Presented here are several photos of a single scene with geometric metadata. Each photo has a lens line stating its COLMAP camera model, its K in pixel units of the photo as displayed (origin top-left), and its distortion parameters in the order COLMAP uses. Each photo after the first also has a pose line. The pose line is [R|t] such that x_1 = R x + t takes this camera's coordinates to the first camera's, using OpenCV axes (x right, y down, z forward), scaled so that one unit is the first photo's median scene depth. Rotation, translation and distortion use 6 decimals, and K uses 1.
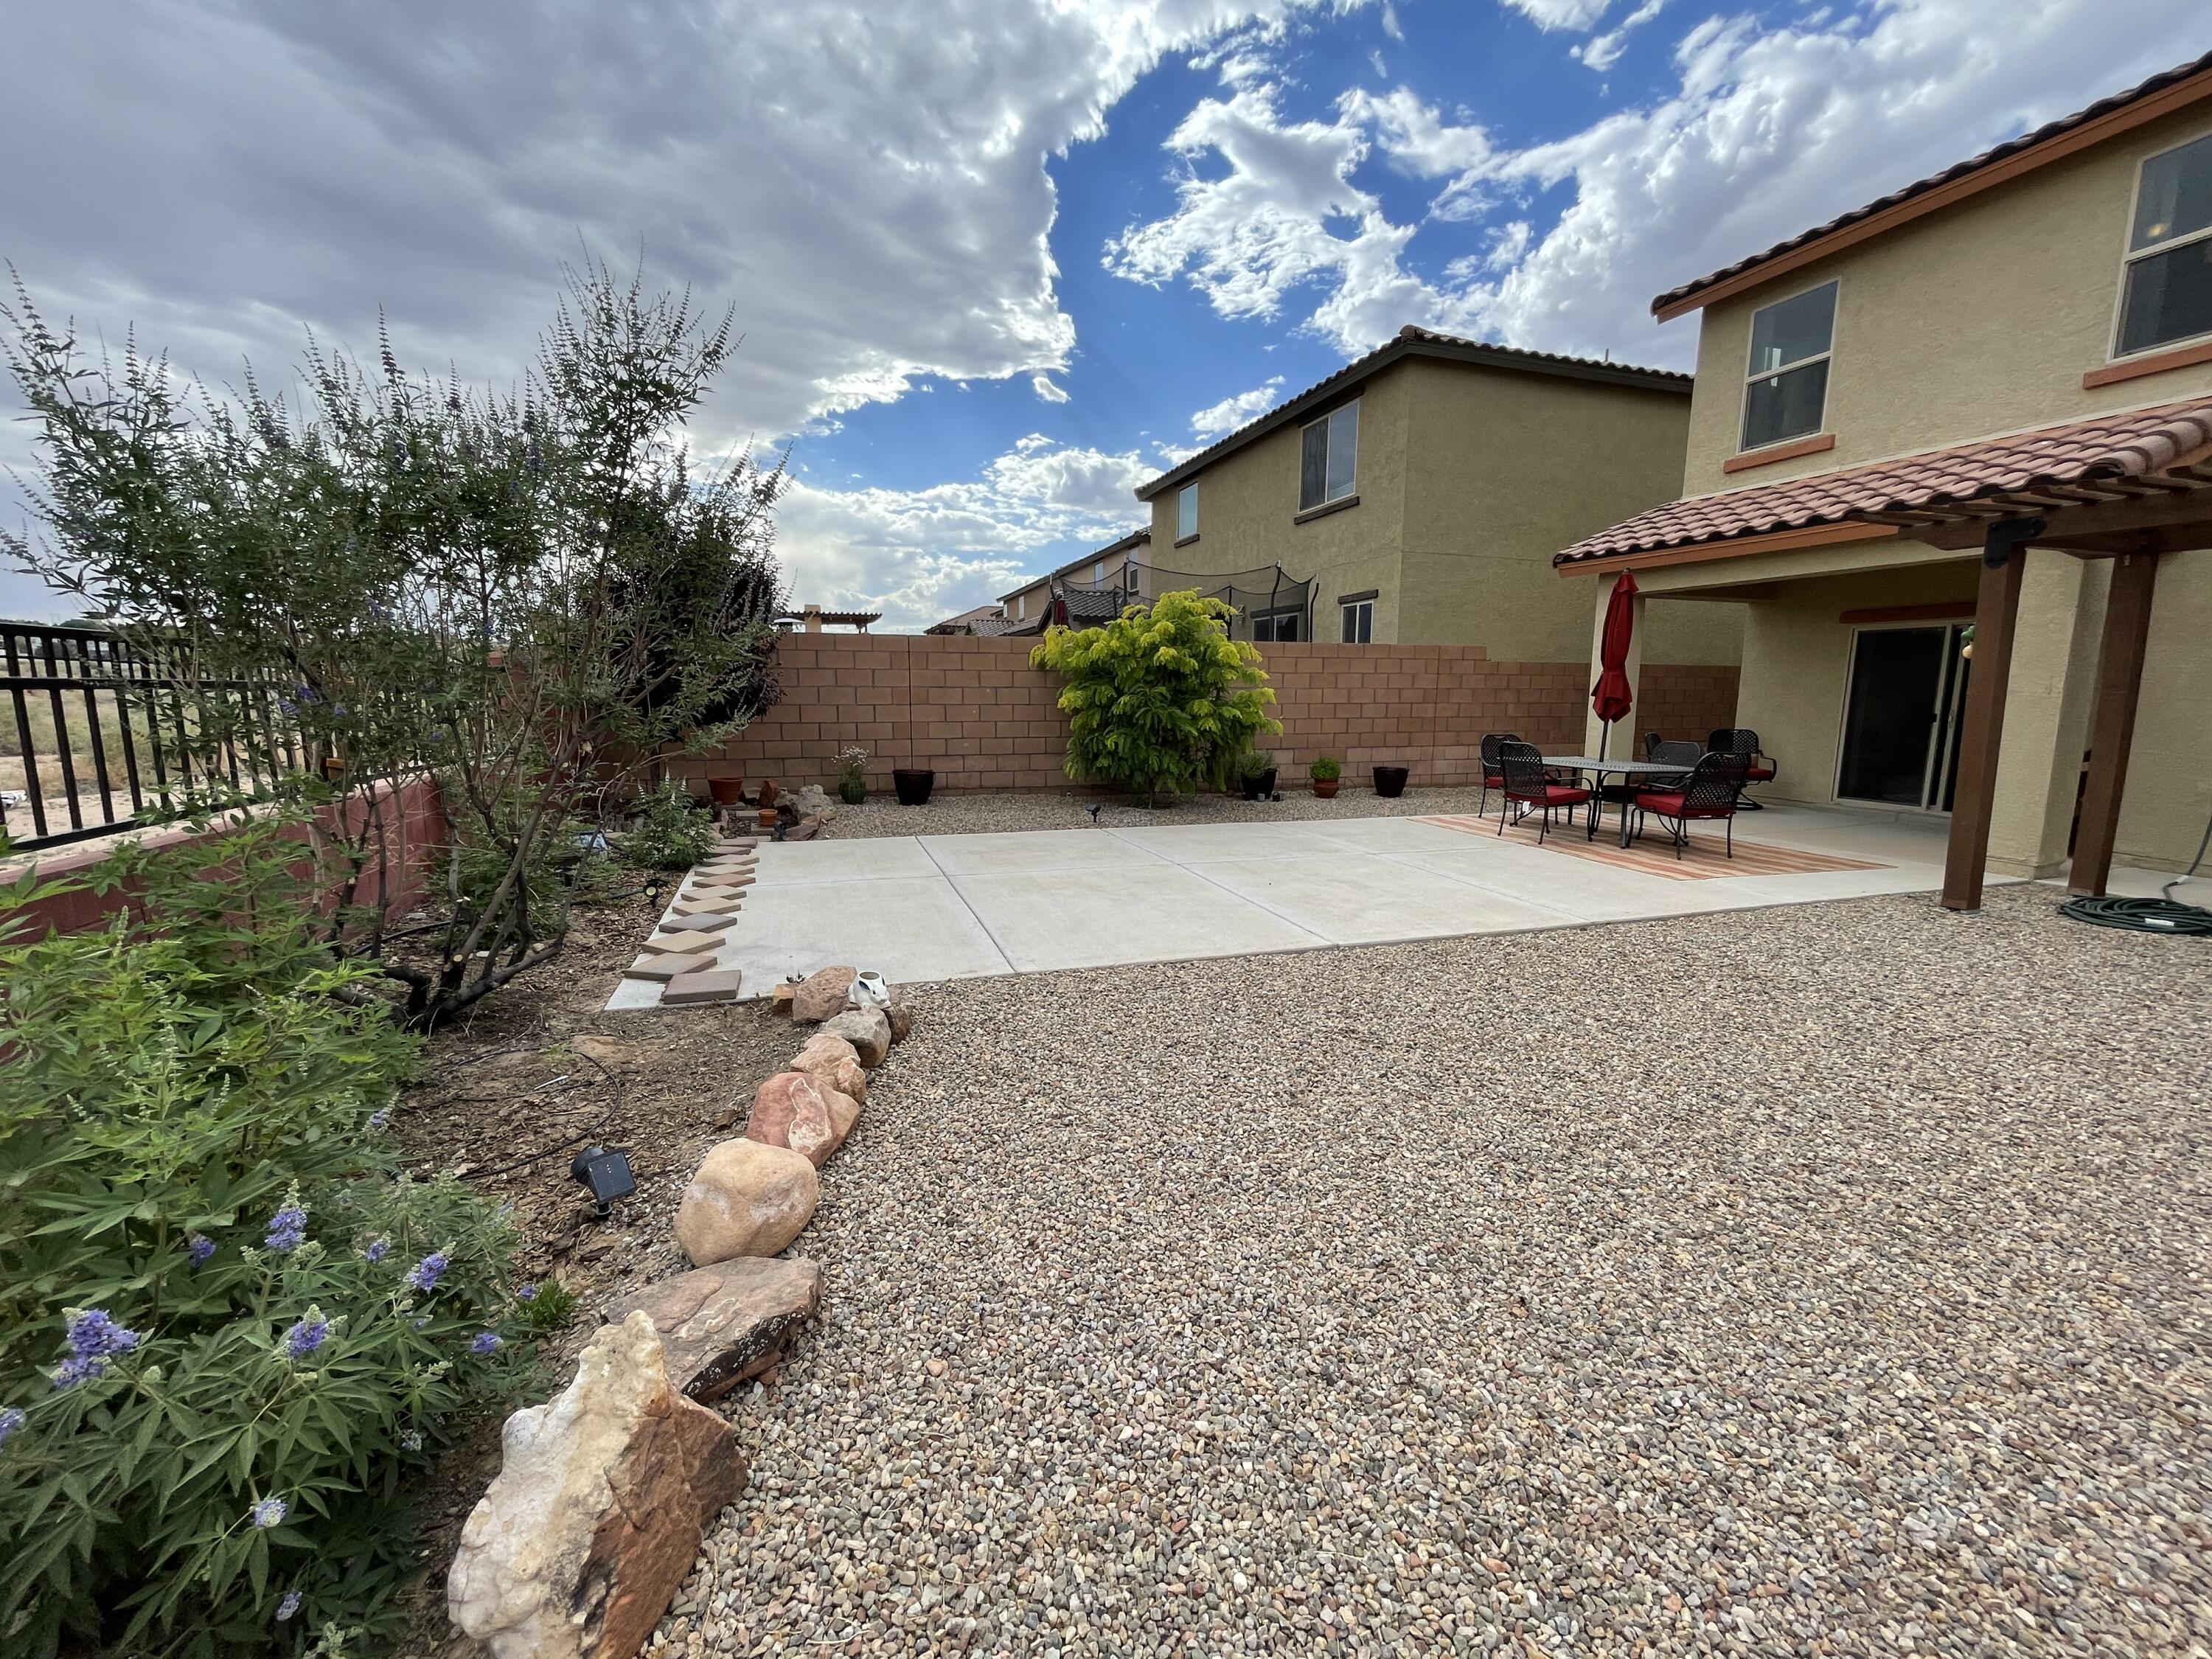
lens RADIAL K [[898.4, 0, 1088.4], [0, 898.4, 825.6], [0, 0, 1]] dist [-0.016572, 0.008944]
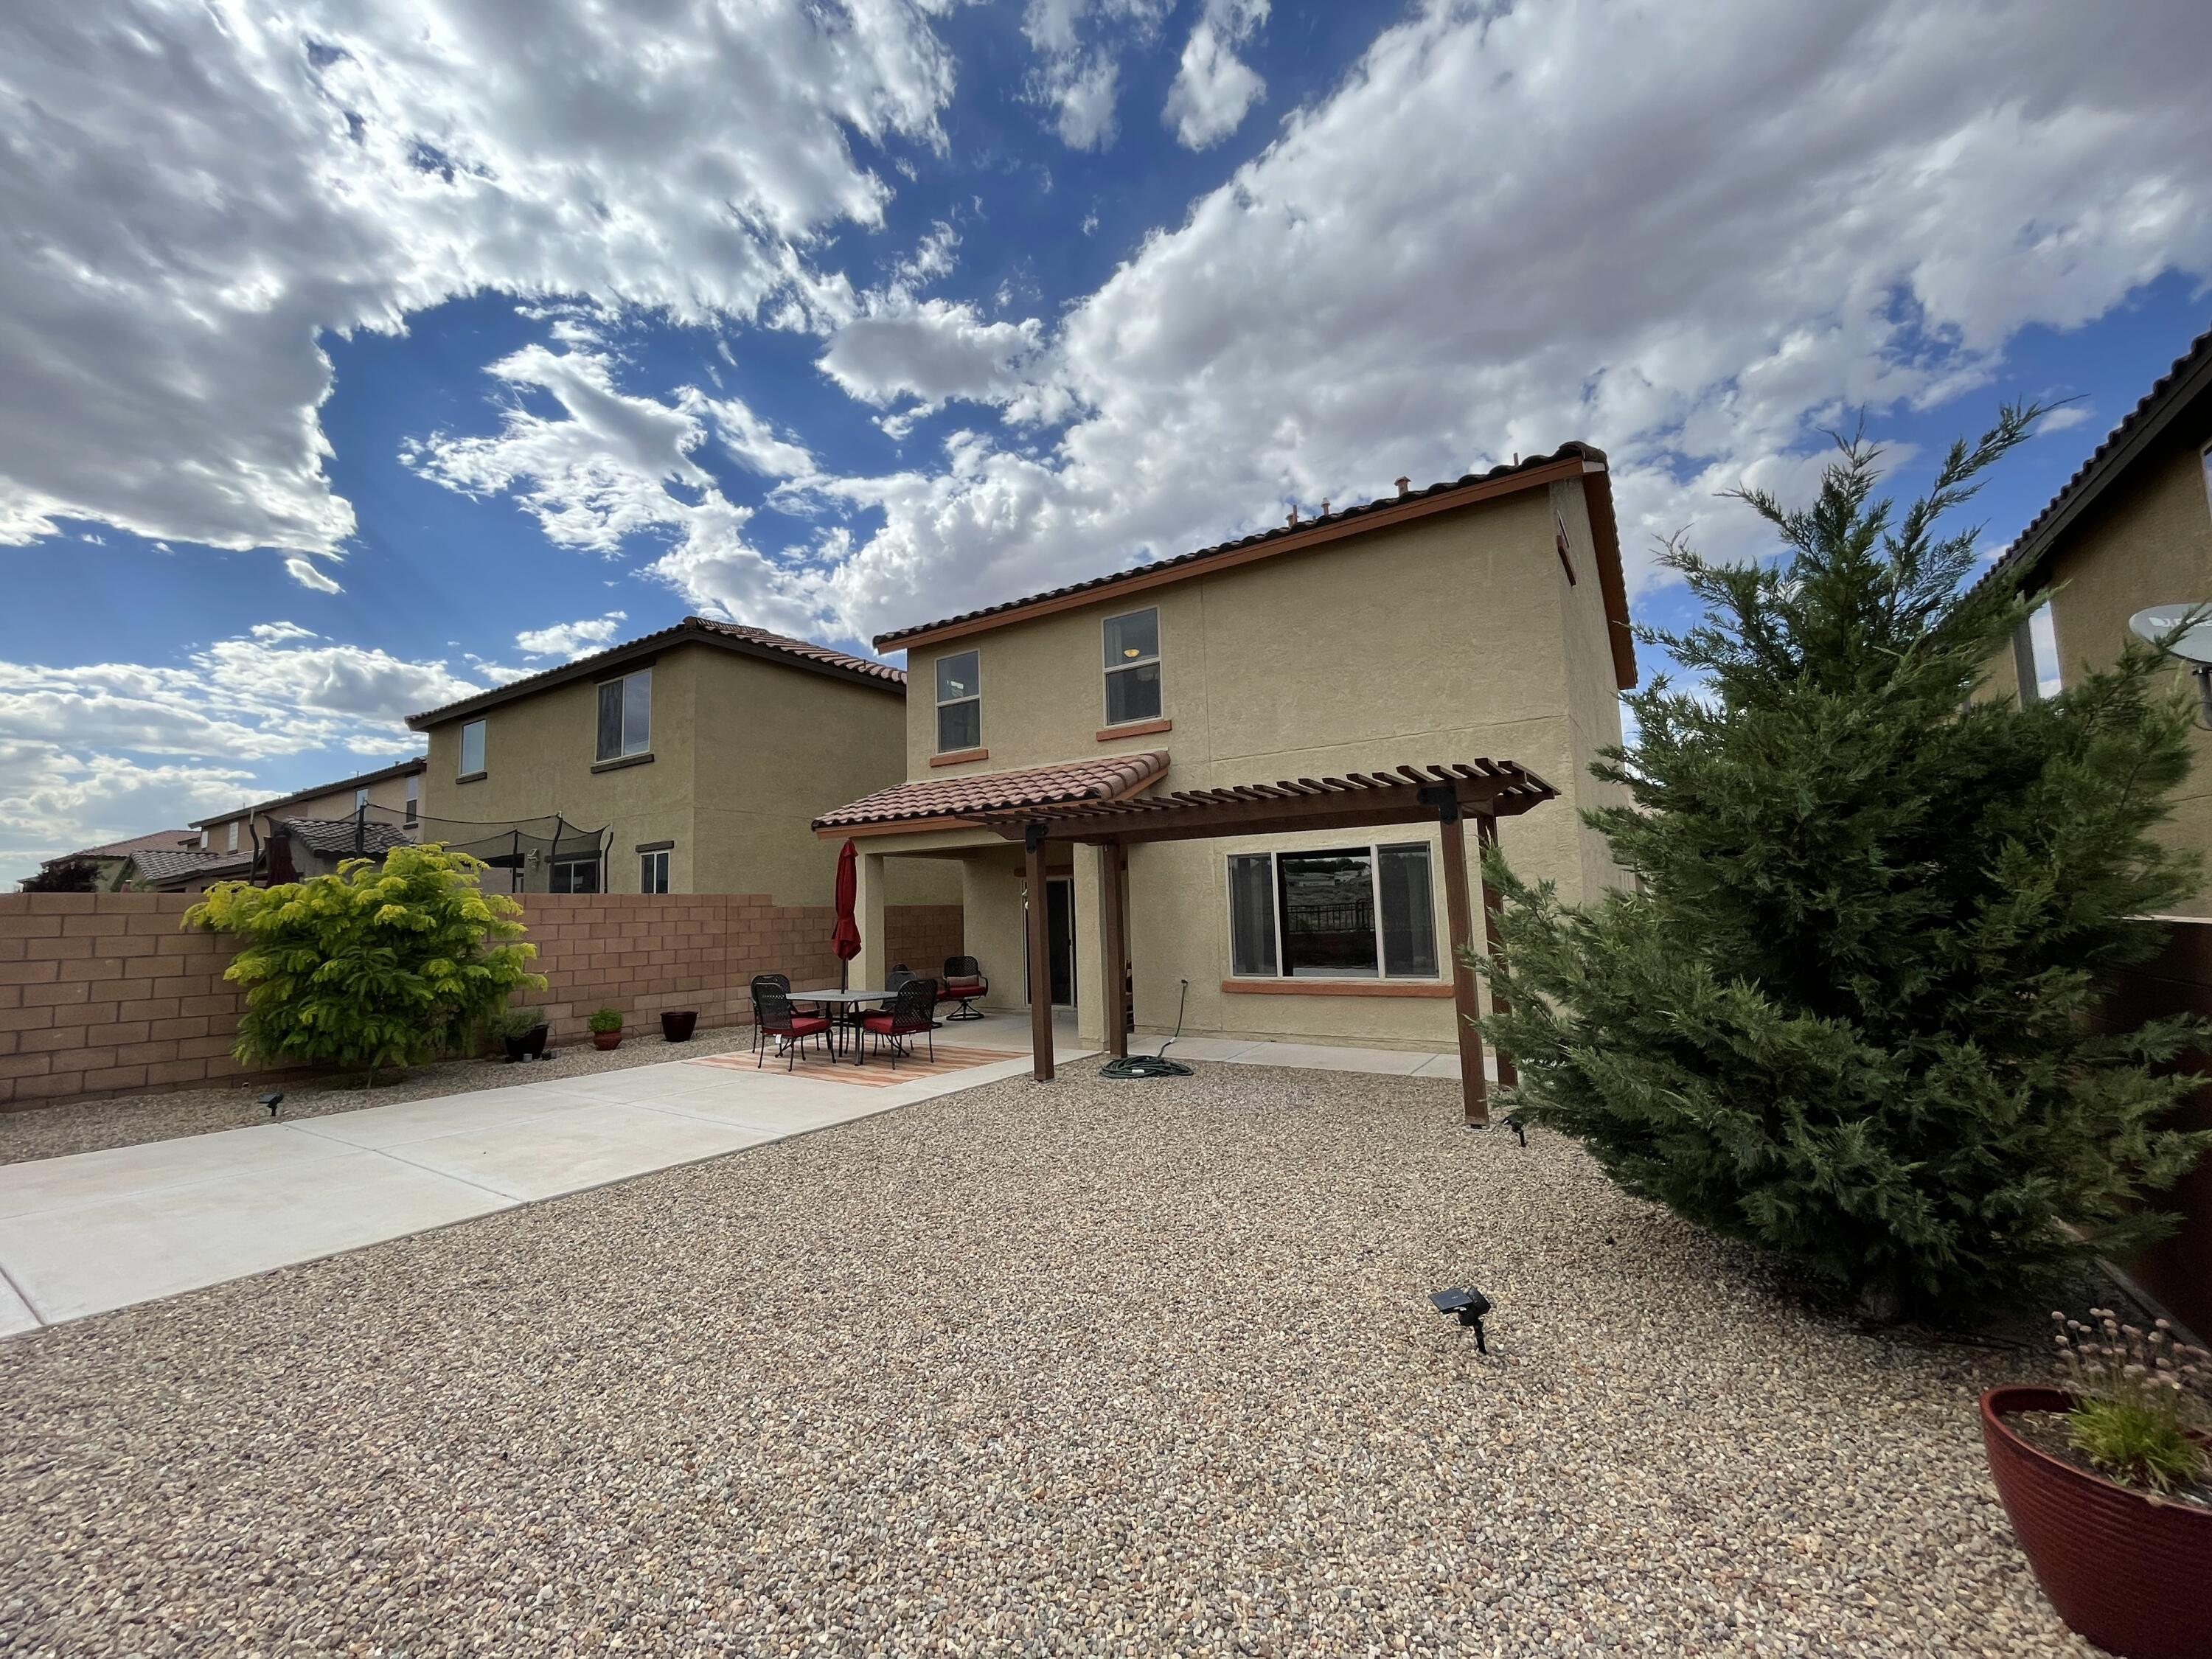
lens RADIAL K [[898.1, 0, 1092.3], [0, 898.1, 825.0], [0, 0, 1]] dist [-0.004094, 0.000685]
pose [[0.774419, 0.036971, 0.631593, 0.058051], [0.126299, 0.969163, -0.211592, 0.005904], [-0.619939, 0.243630, 0.745869, -0.142153]]
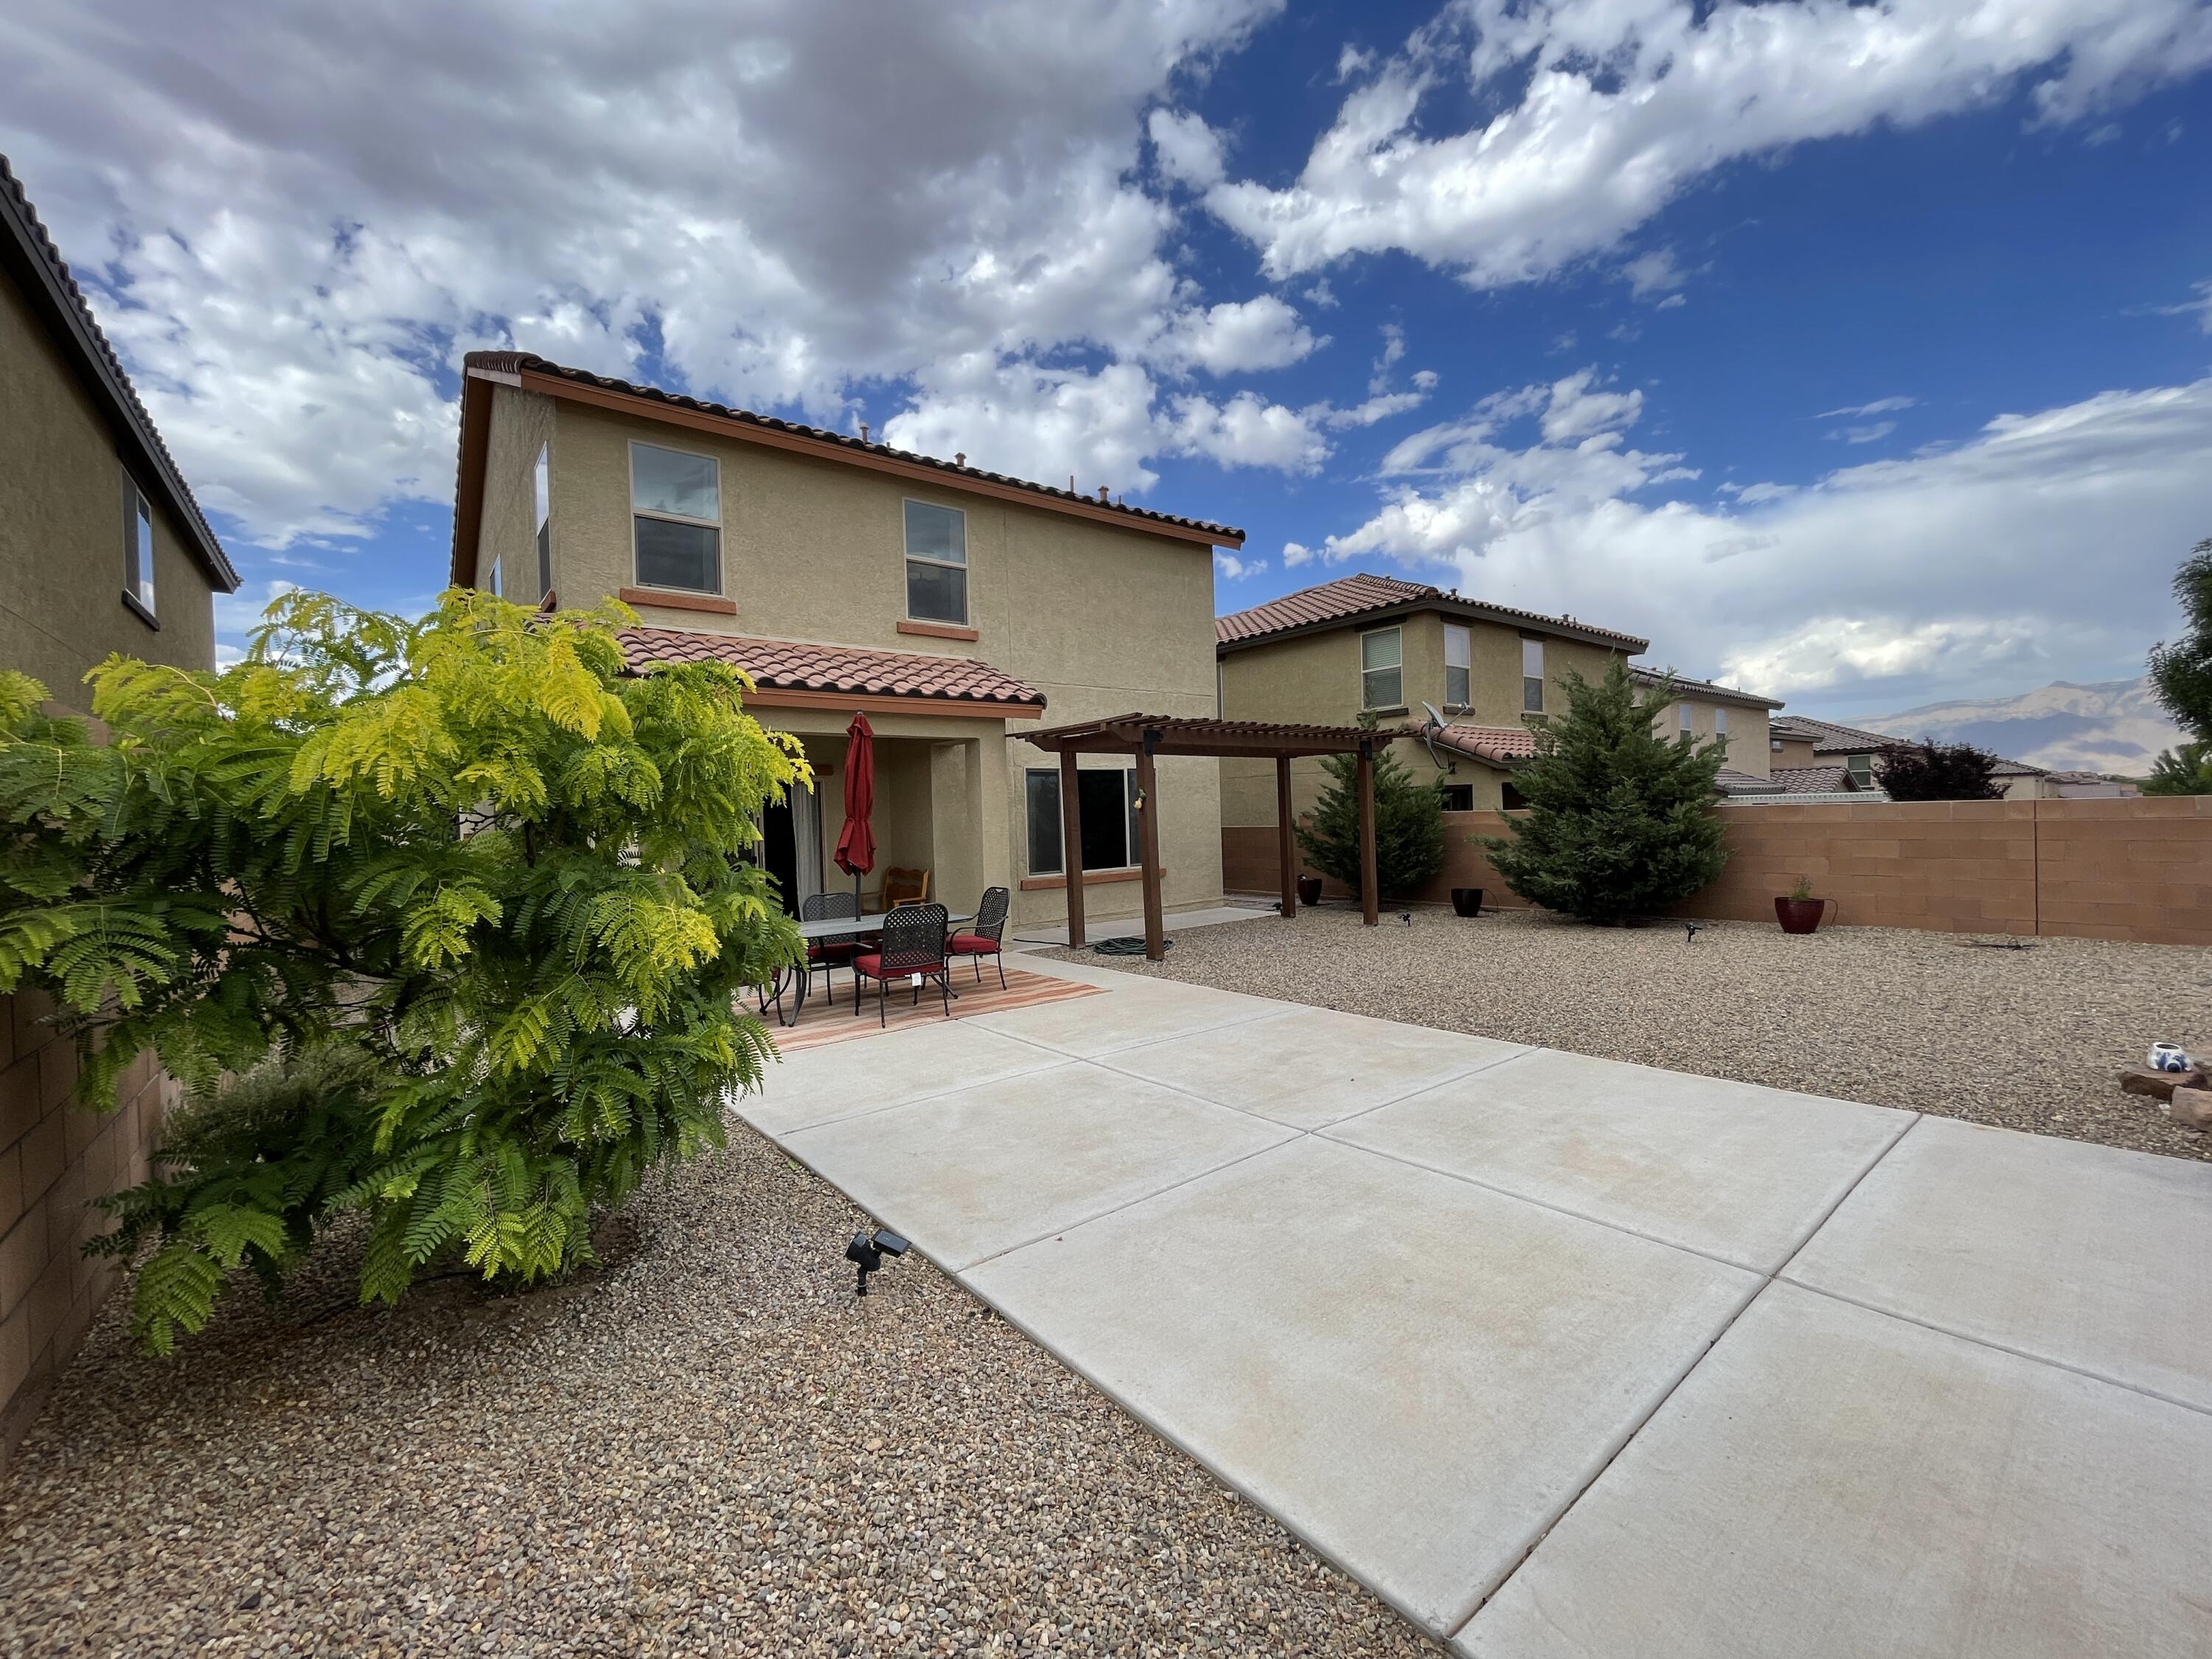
lens RADIAL K [[904.6, 0, 1104.8], [0, 904.6, 821.0], [0, 0, 1]] dist [-0.005005, 0.000587]
pose [[-0.361923, -0.000550, 0.932208, -0.317090], [0.168404, 0.983509, 0.065962, -0.168698], [-0.916871, 0.180861, -0.355861, 0.977844]]
